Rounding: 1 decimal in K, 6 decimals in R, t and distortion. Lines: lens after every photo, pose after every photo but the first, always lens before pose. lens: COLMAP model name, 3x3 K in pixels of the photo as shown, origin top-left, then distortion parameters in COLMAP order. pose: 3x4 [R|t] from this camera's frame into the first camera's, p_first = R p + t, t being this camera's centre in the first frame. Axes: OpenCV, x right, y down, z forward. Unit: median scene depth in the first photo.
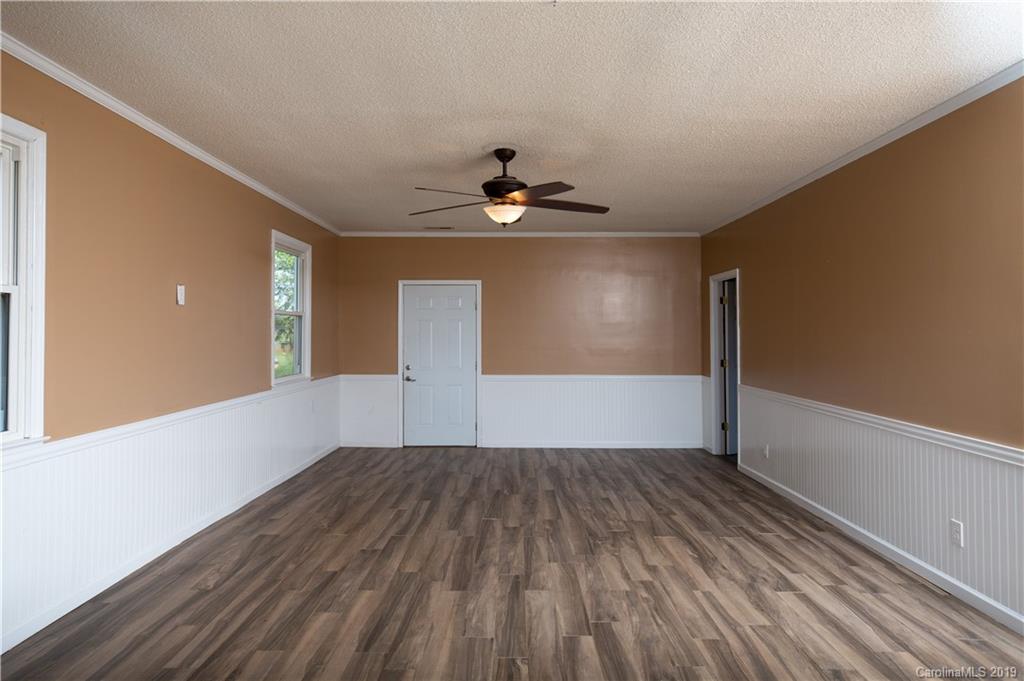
lens RADIAL K [[615.7, 0, 512.3], [0, 615.7, 331.7], [0, 0, 1]] dist [0.009769, 0.004163]
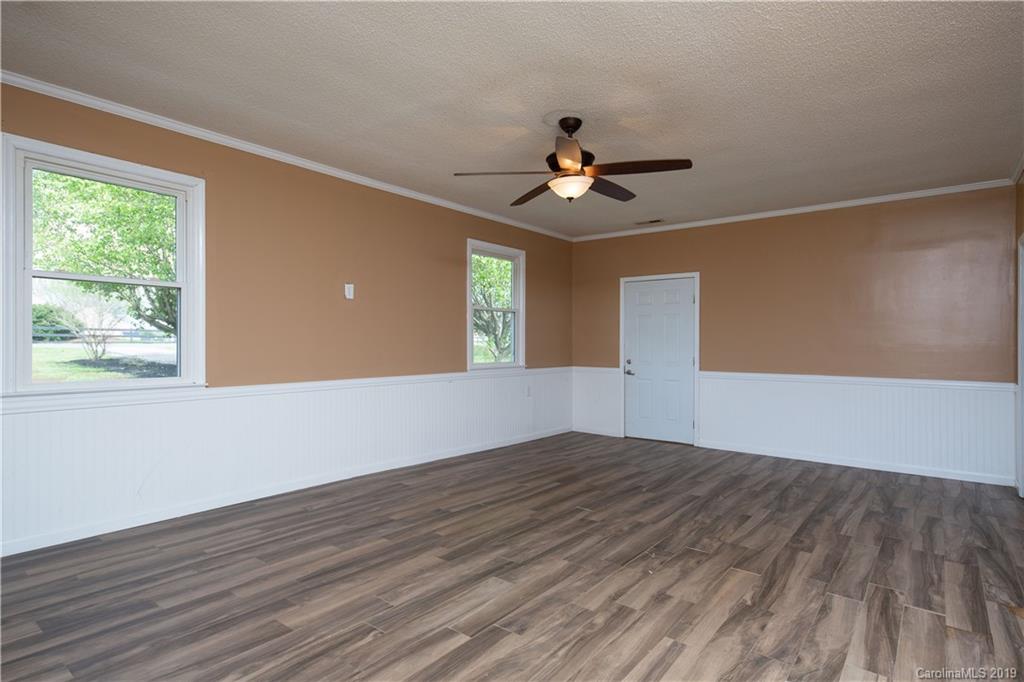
lens RADIAL K [[543.7, 0, 511.9], [0, 543.7, 349.4], [0, 0, 1]] dist [0.011959, 0.001396]
pose [[0.787648, 0.010755, -0.616031, 0.463167], [-0.002322, 0.999892, 0.014487, 0.047815], [0.616121, -0.009980, 0.787589, 0.300329]]
